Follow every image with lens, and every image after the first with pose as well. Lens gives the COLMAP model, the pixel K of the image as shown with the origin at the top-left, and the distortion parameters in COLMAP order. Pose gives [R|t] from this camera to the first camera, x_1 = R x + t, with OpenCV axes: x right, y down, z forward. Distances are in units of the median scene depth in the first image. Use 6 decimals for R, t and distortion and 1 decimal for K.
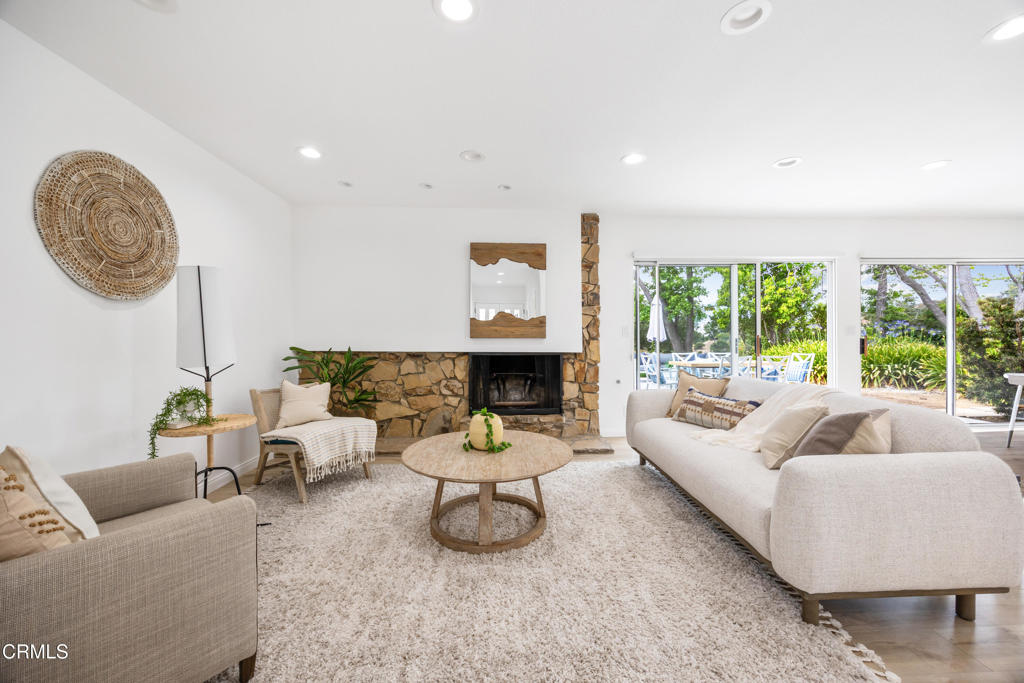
lens RADIAL K [[392.5, 0, 519.1], [0, 392.5, 337.6], [0, 0, 1]] dist [-0.002549, 0.000023]
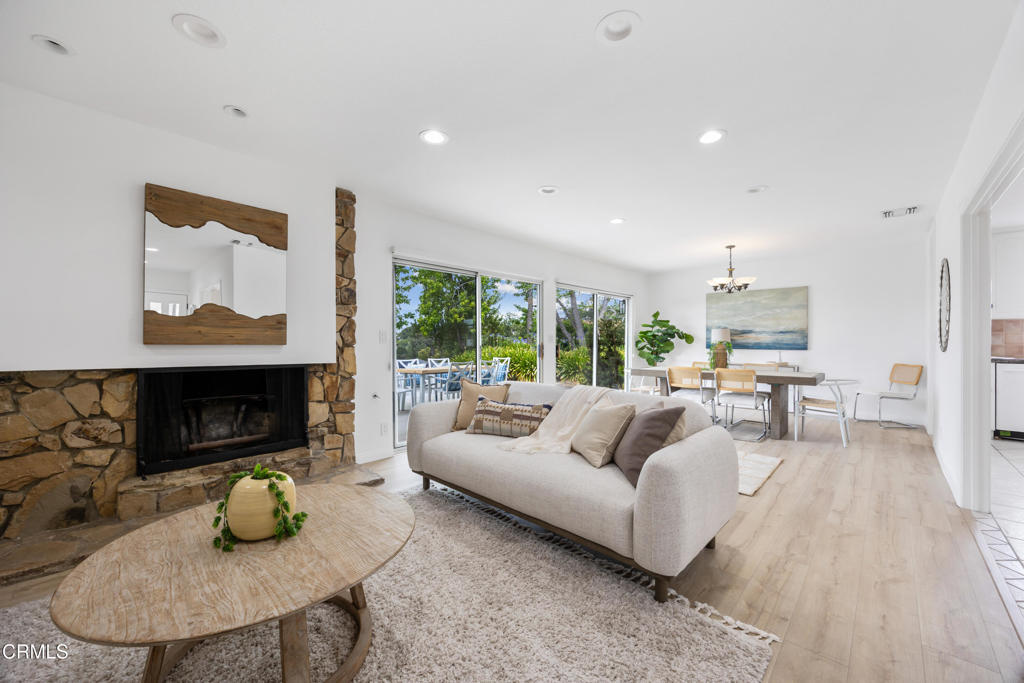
lens RADIAL K [[392.5, 0, 510.7], [0, 392.5, 341.9], [0, 0, 1]] dist [-0.002549, 0.000023]
pose [[0.720707, 0.006298, 0.693211, -0.134620], [-0.002657, 0.999976, -0.006322, -0.000522], [-0.693234, 0.002715, 0.720707, 0.192890]]
